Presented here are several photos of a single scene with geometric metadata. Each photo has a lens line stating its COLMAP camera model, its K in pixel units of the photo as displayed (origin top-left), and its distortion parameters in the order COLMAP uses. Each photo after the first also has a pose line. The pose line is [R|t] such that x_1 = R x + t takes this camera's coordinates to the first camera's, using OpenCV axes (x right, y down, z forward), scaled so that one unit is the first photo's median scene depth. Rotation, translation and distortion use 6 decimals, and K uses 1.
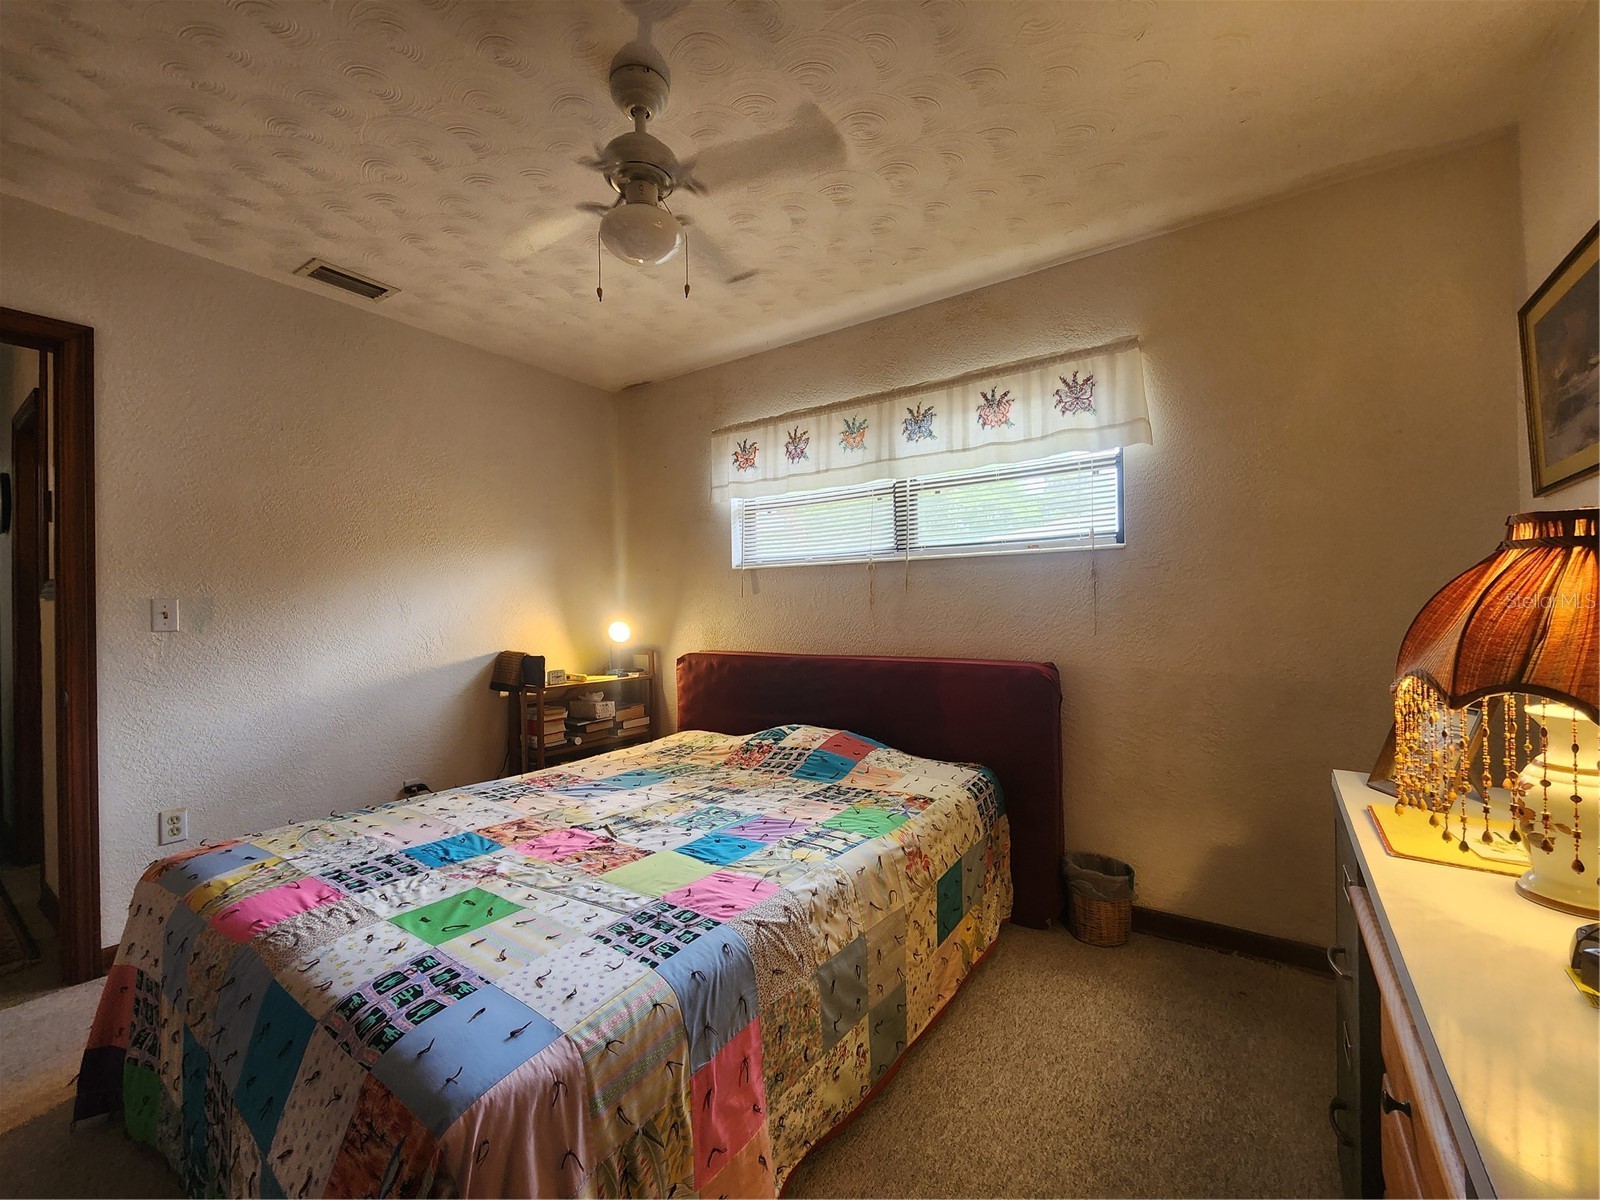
lens RADIAL K [[655.2, 0, 803.7], [0, 655.2, 601.9], [0, 0, 1]] dist [0.000066, -0.000916]
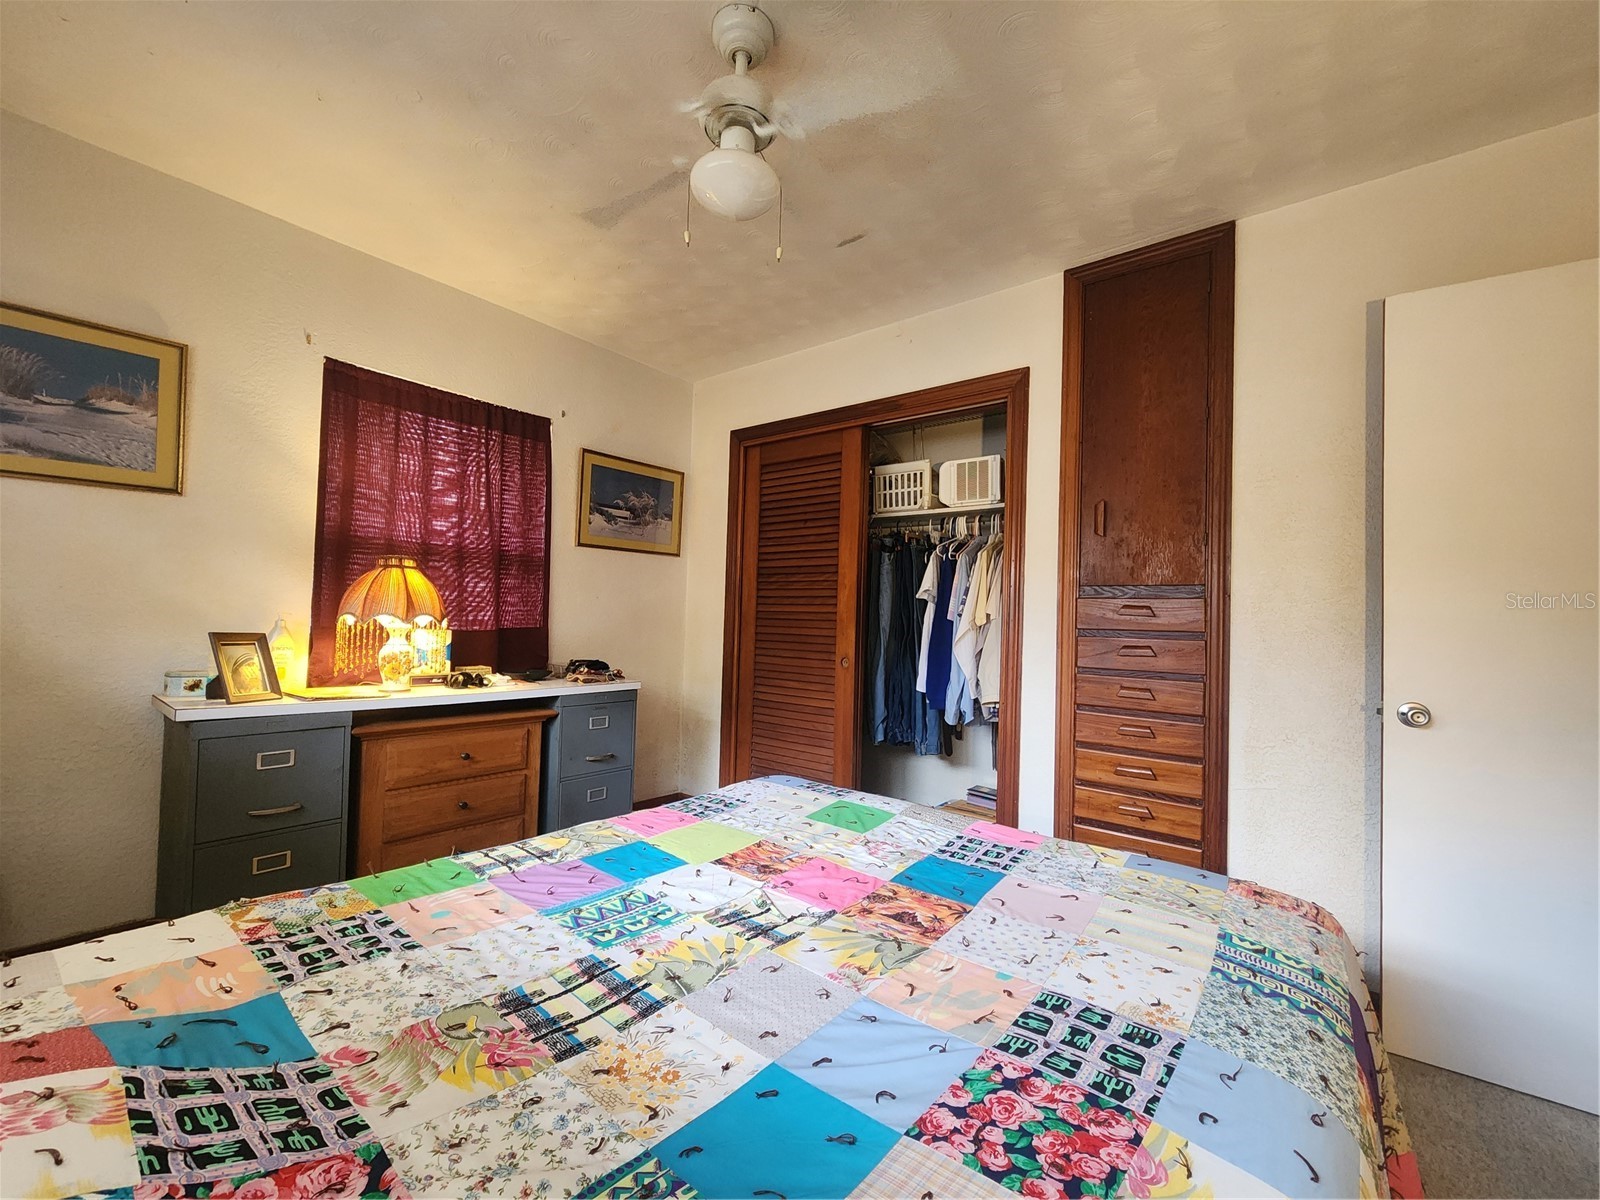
lens RADIAL K [[655.2, 0, 803.7], [0, 655.2, 601.9], [0, 0, 1]] dist [0.000066, -0.000916]
pose [[-0.997123, -0.019963, 0.073122, -0.401061], [-0.022120, 0.999340, -0.028805, 0.055767], [-0.072499, -0.030339, -0.996907, 1.835659]]
